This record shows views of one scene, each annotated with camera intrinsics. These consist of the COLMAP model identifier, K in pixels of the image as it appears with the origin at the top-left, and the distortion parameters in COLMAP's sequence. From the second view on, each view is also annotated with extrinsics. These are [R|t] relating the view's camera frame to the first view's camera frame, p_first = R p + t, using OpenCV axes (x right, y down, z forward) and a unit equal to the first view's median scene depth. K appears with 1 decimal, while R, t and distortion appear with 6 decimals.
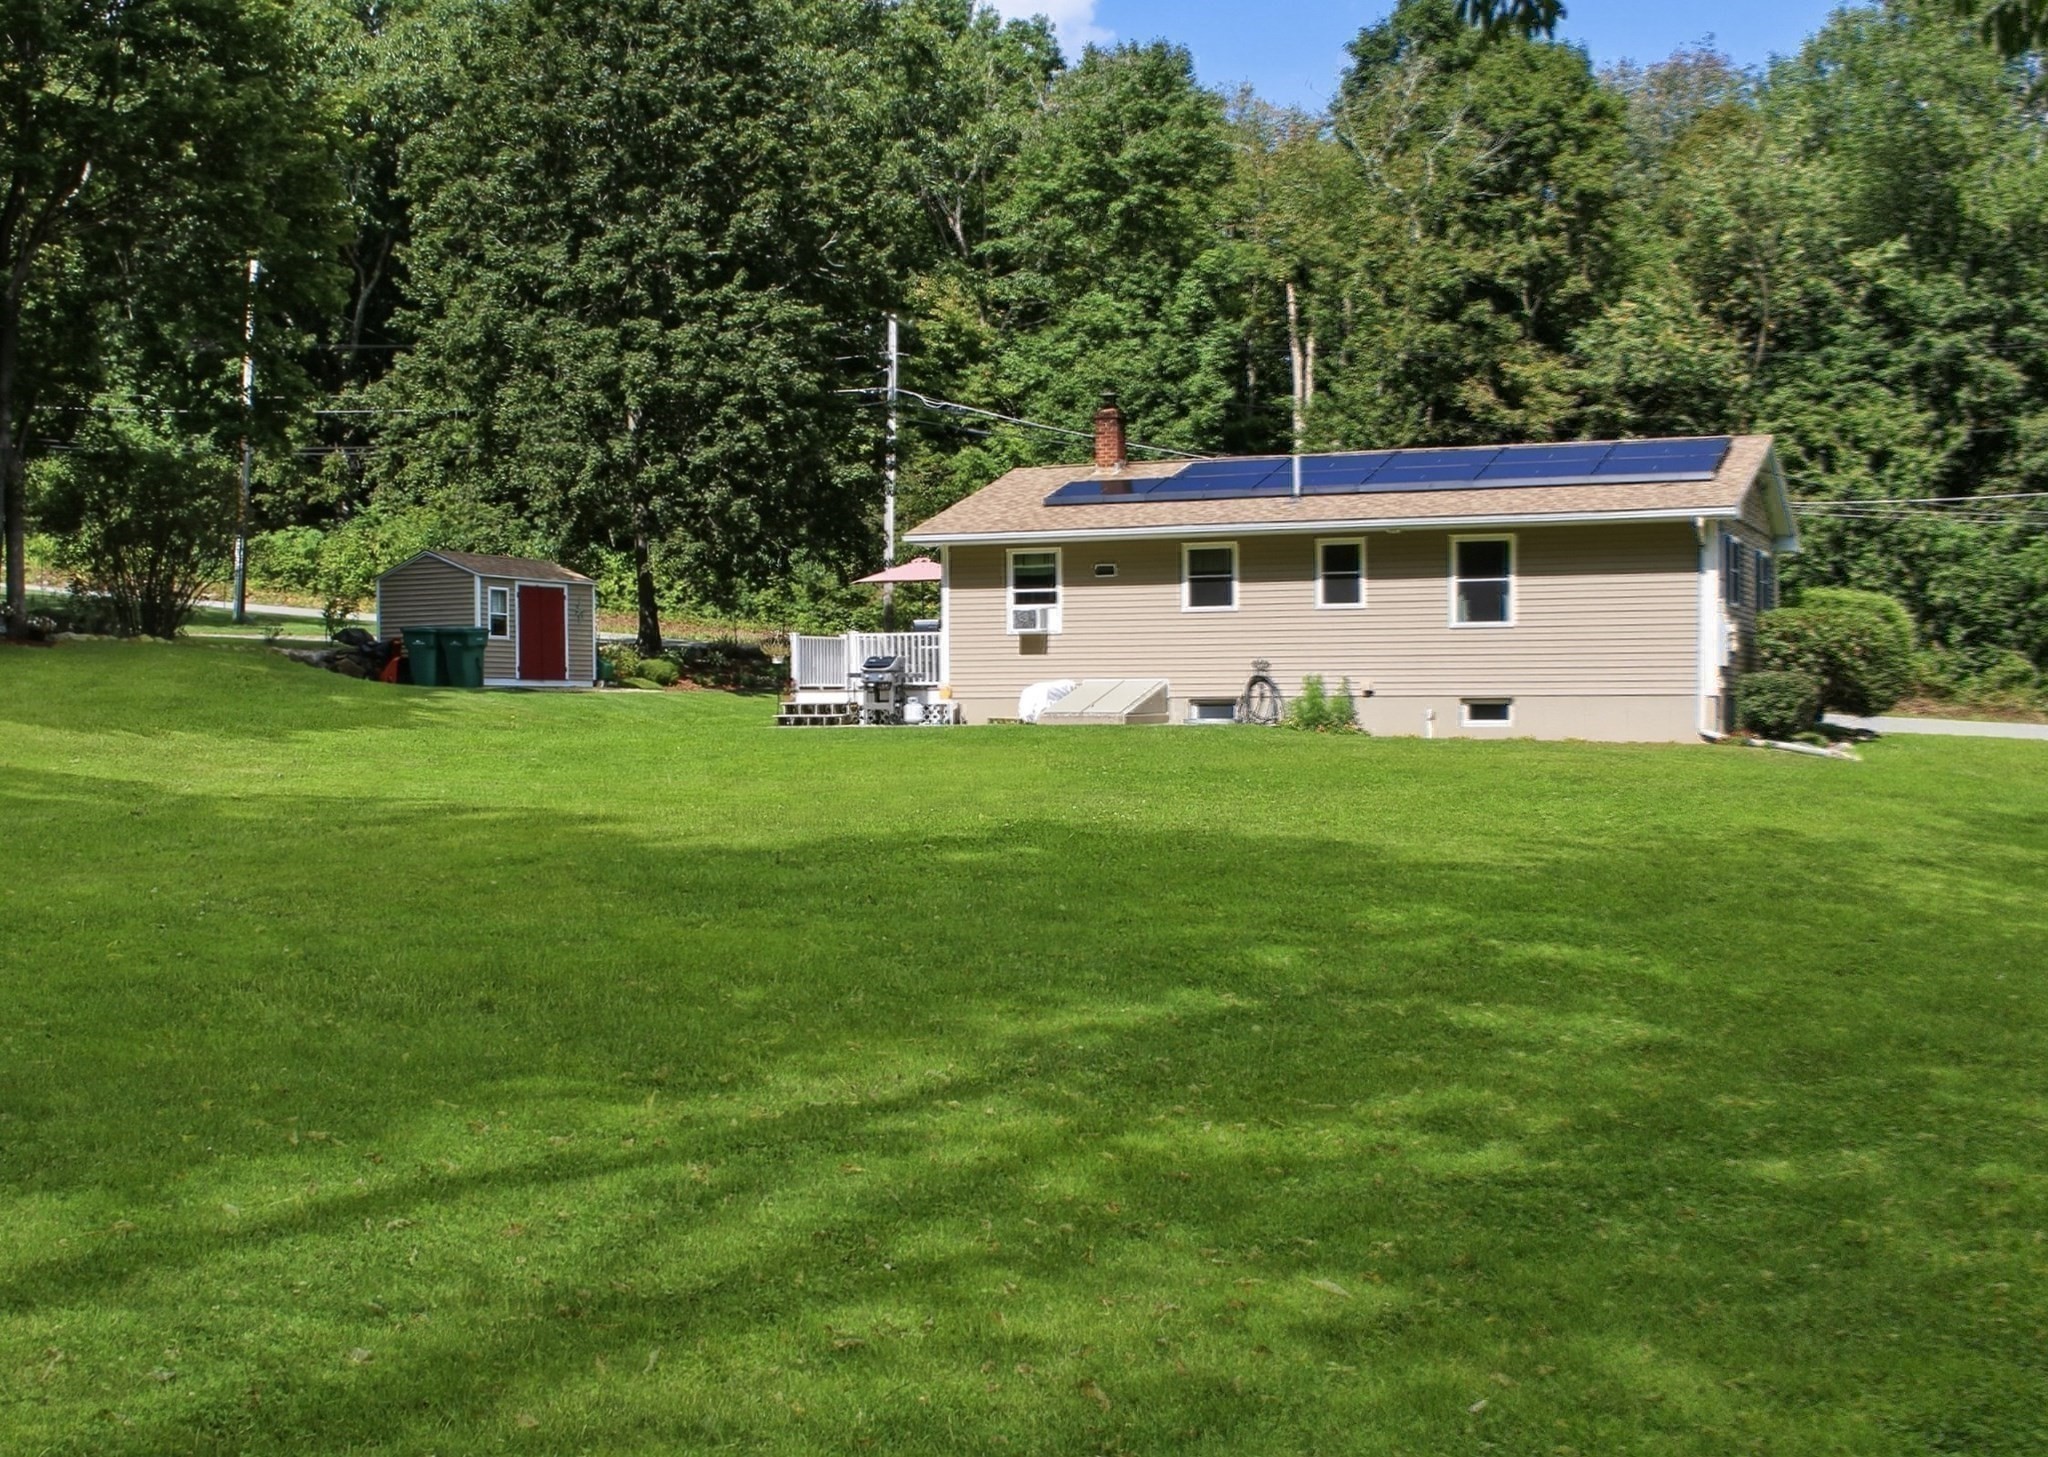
lens RADIAL K [[2142.4, 0, 1018.5], [0, 2142.4, 772.3], [0, 0, 1]] dist [-0.146658, 0.033529]
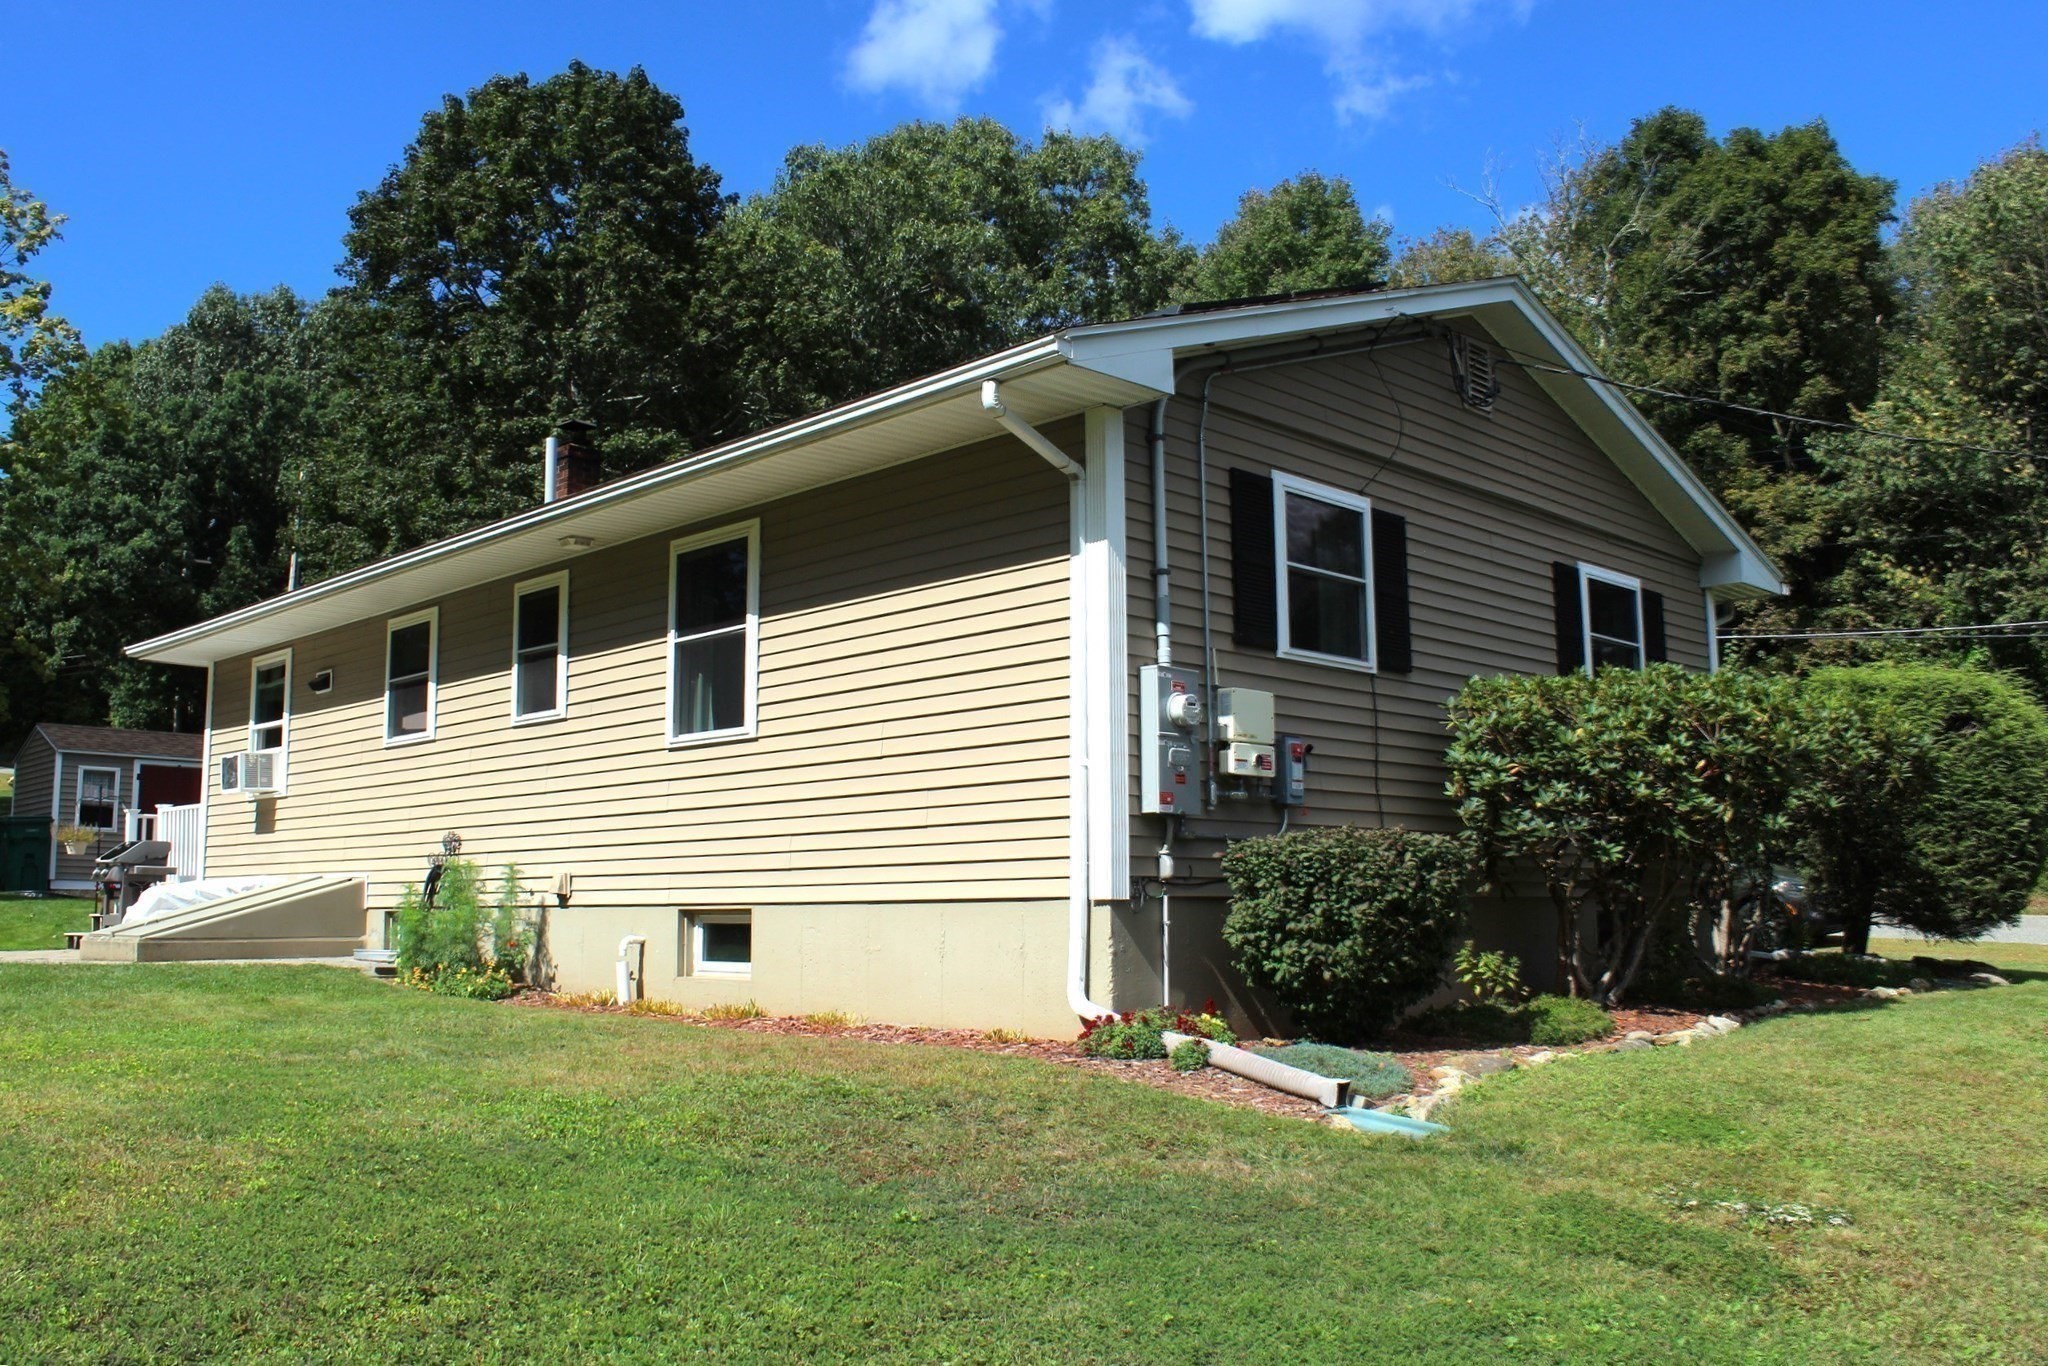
lens RADIAL K [[1732.5, 0, 1024.0], [0, 1732.5, 683.0], [0, 0, 1]] dist [-0.198224, 0.159033]
pose [[0.945025, -0.046434, -0.323685, 0.289124], [-0.008096, 0.986241, -0.165117, -0.017540], [0.326898, 0.158661, 0.931646, 0.516079]]
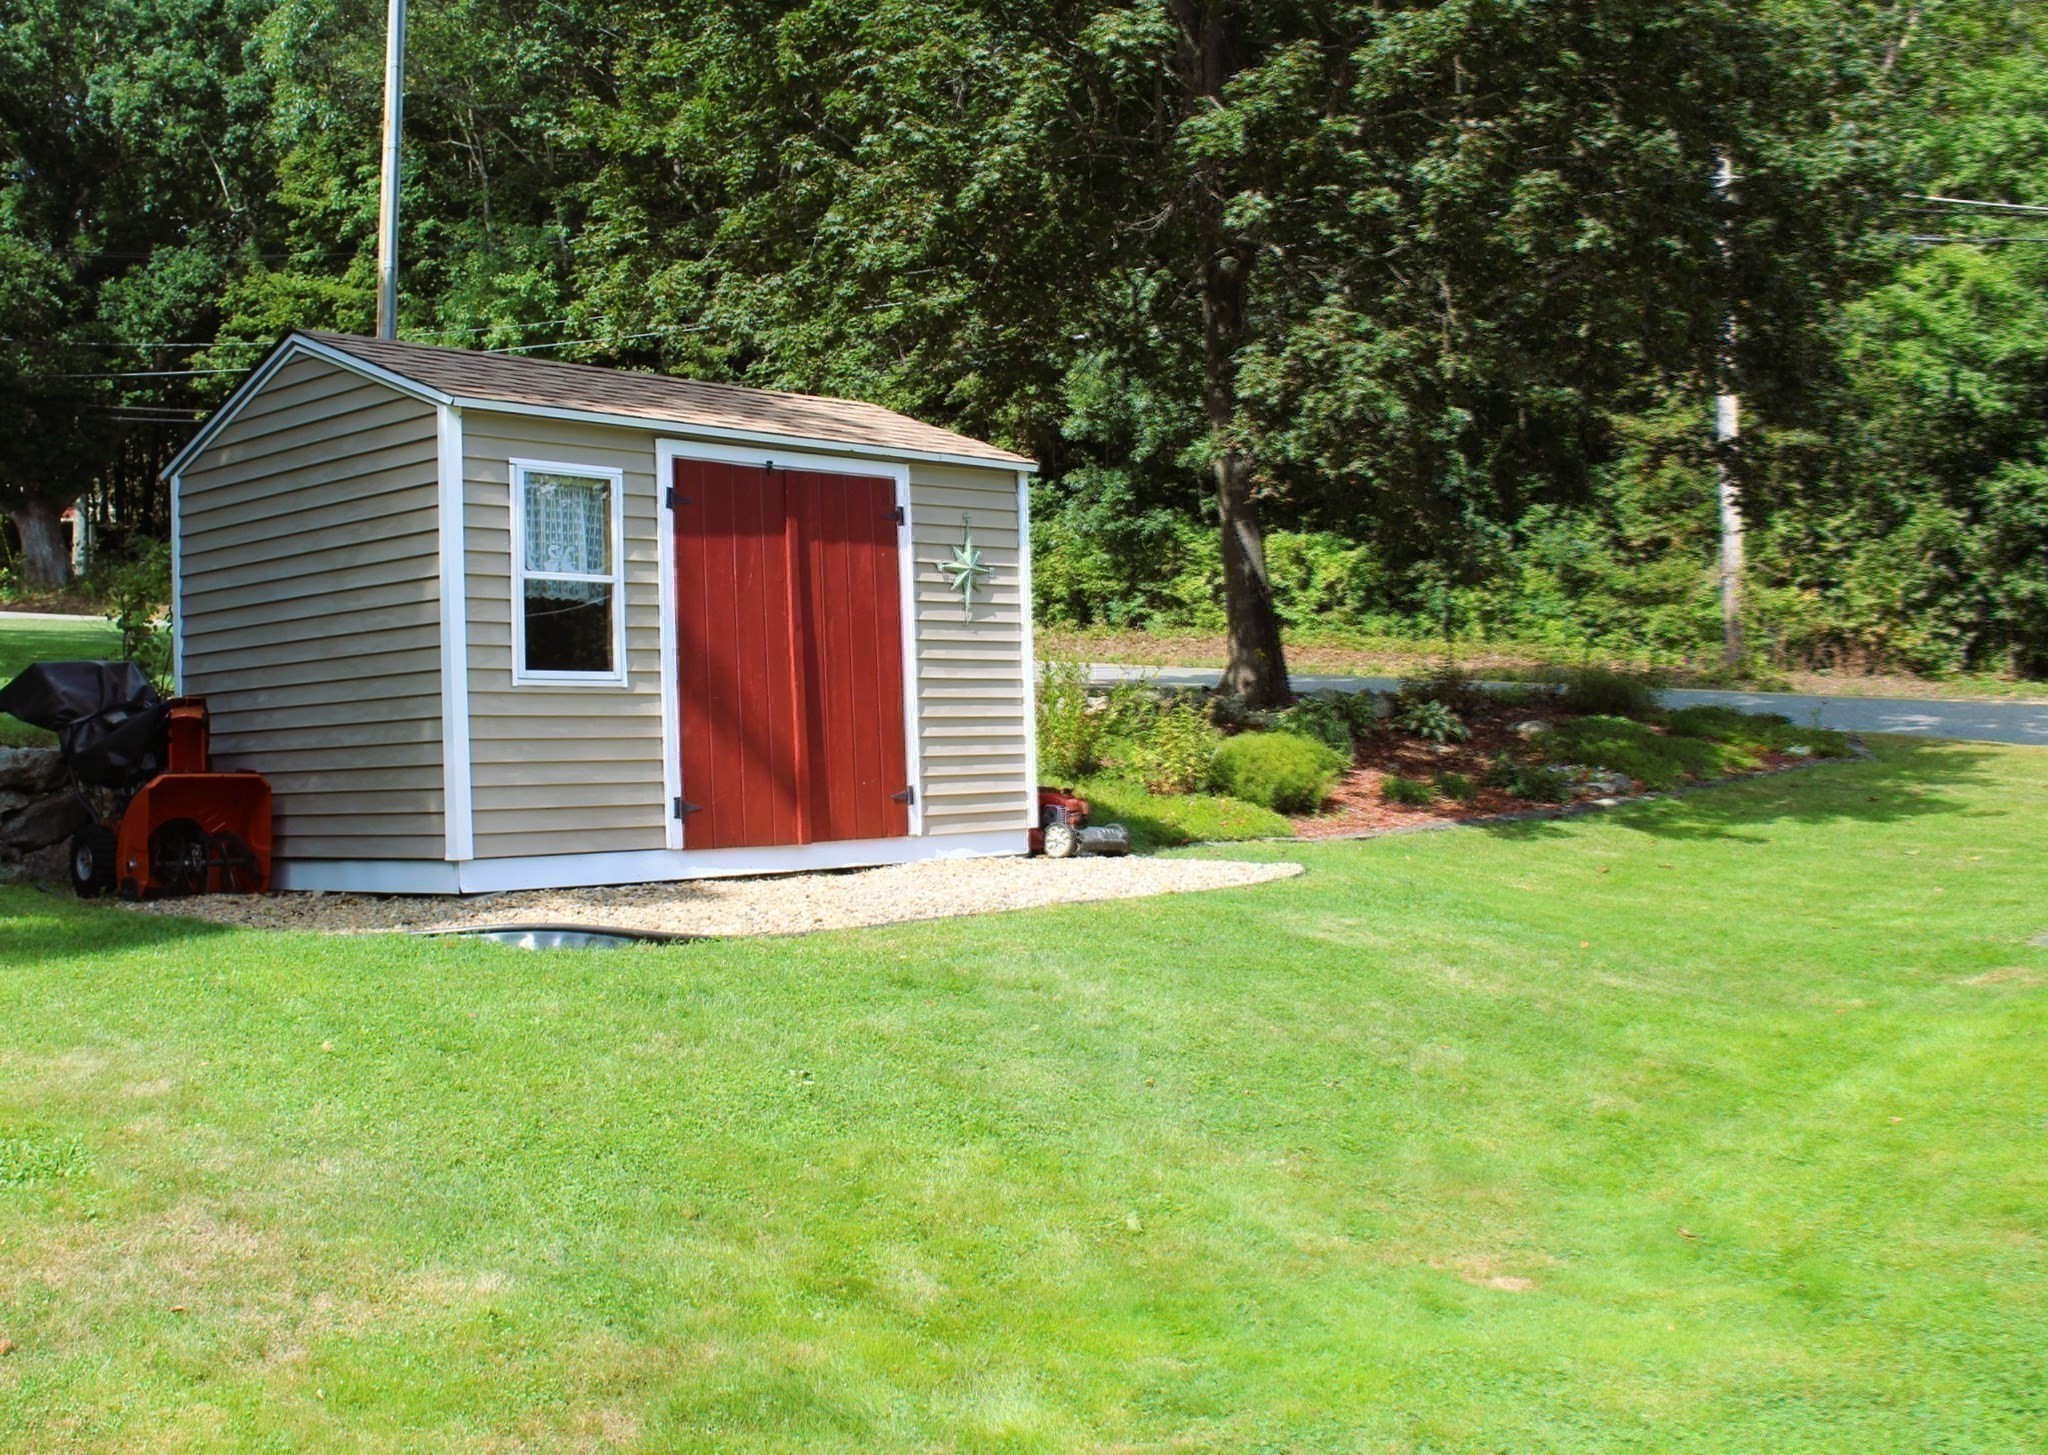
lens RADIAL K [[2142.4, 0, 1018.5], [0, 2142.4, 771.3], [0, 0, 1]] dist [-0.146658, 0.033529]
pose [[0.956168, -0.027003, -0.291570, -0.128805], [0.020870, 0.999491, -0.024127, -0.046348], [0.292073, 0.016984, 0.956245, 0.782184]]
